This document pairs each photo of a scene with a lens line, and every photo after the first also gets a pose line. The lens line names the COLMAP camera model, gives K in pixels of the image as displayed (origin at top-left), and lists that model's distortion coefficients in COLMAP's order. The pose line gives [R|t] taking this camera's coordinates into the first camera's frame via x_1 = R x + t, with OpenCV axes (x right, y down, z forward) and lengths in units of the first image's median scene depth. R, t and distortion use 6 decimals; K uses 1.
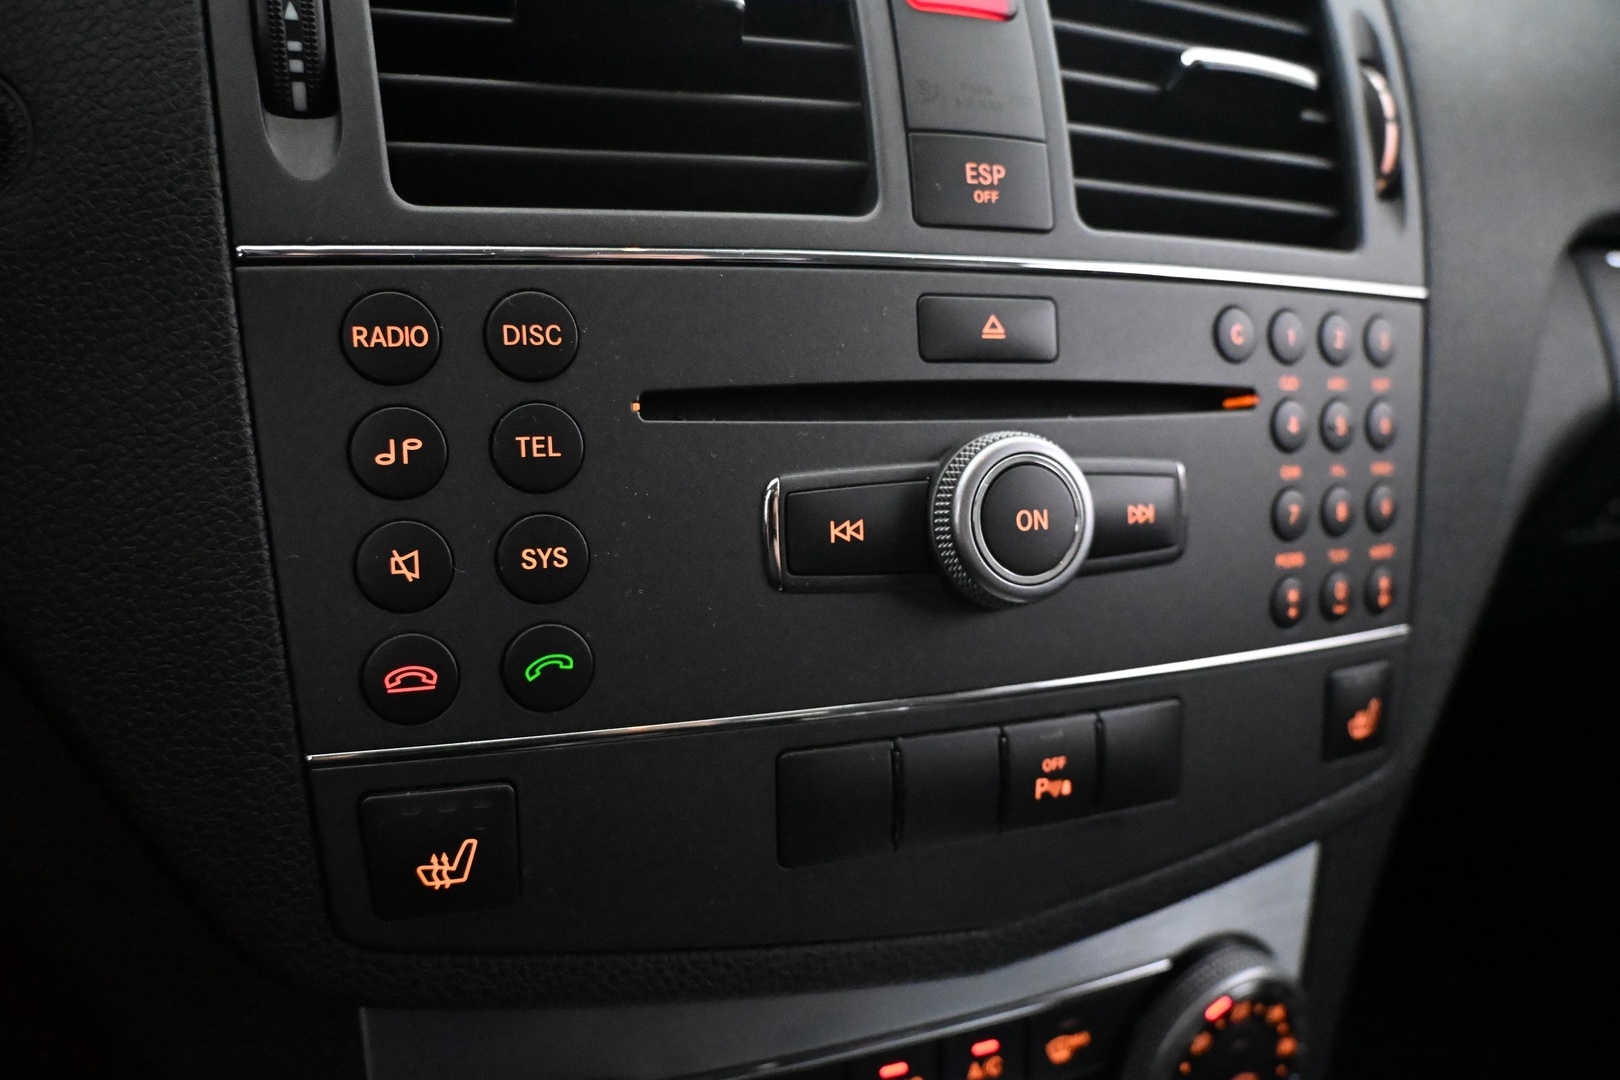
lens RADIAL K [[1146.9, 0, 814.2], [0, 1146.9, 543.7], [0, 0, 1]] dist [-0.010999, 0.002005]
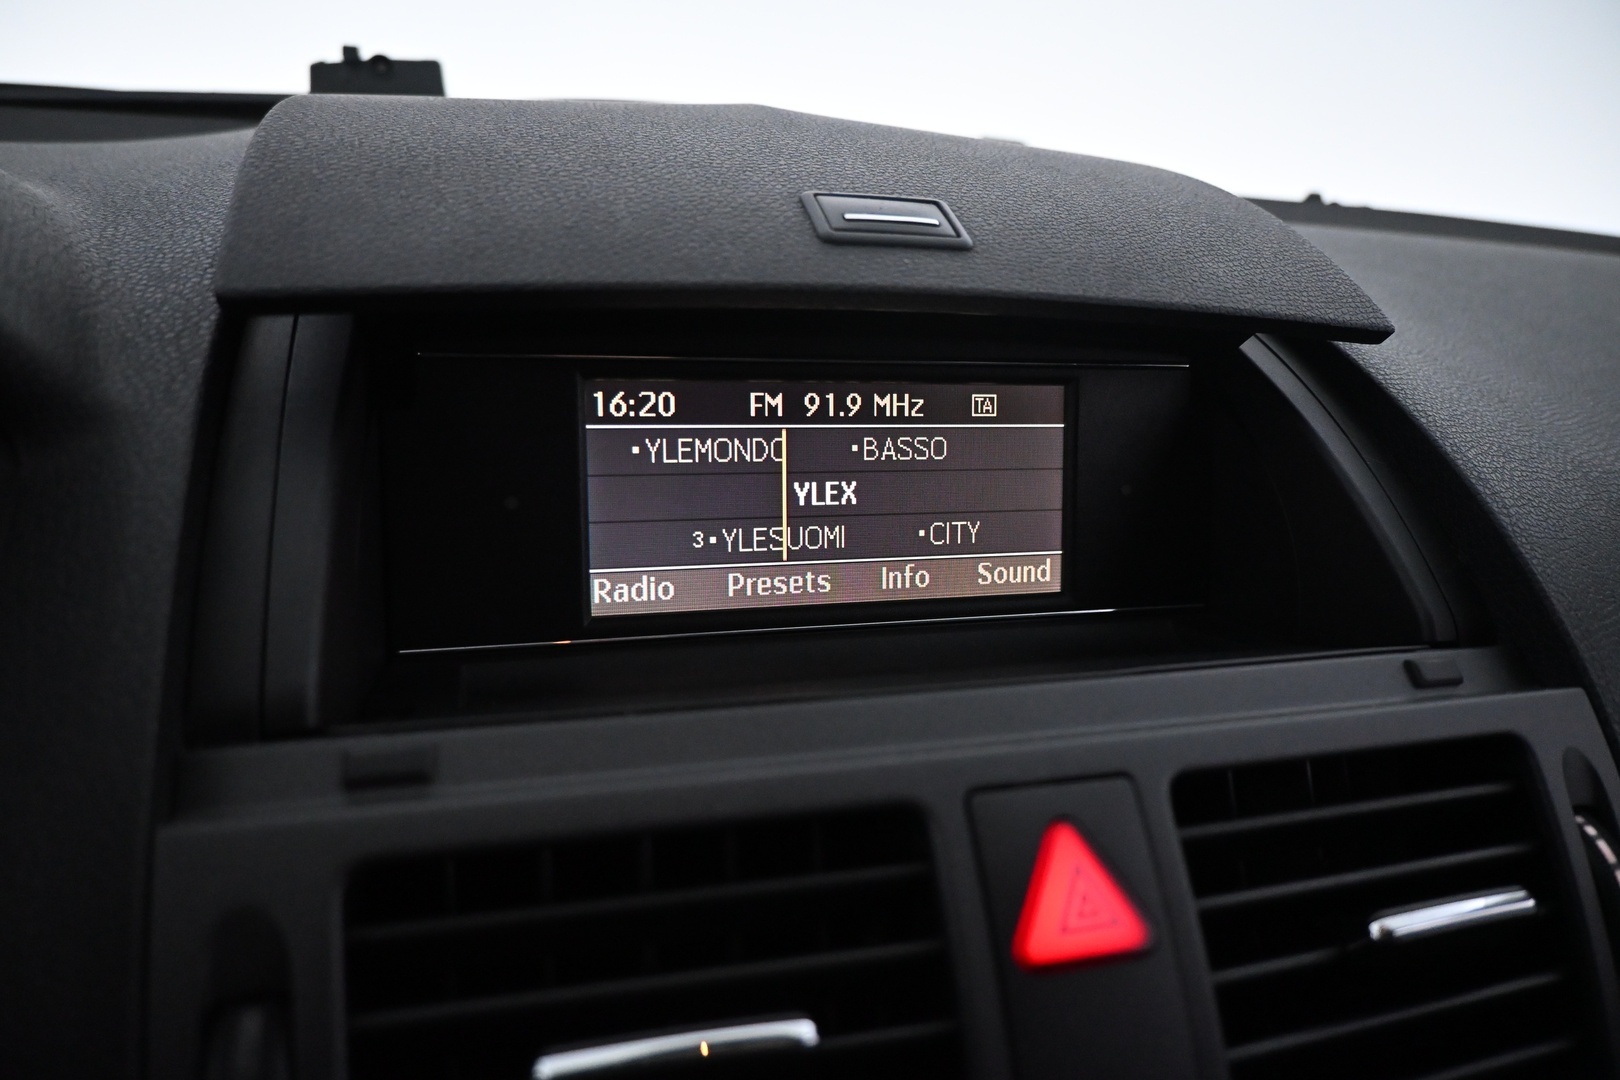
lens RADIAL K [[1114.9, 0, 810.0], [0, 1114.9, 540.0], [0, 0, 1]] dist [0.014573, -0.002515]
pose [[0.995698, -0.028239, -0.088247, 0.011119], [0.016122, 0.990698, -0.135118, -0.663985], [0.091242, 0.133114, 0.986892, 0.170217]]
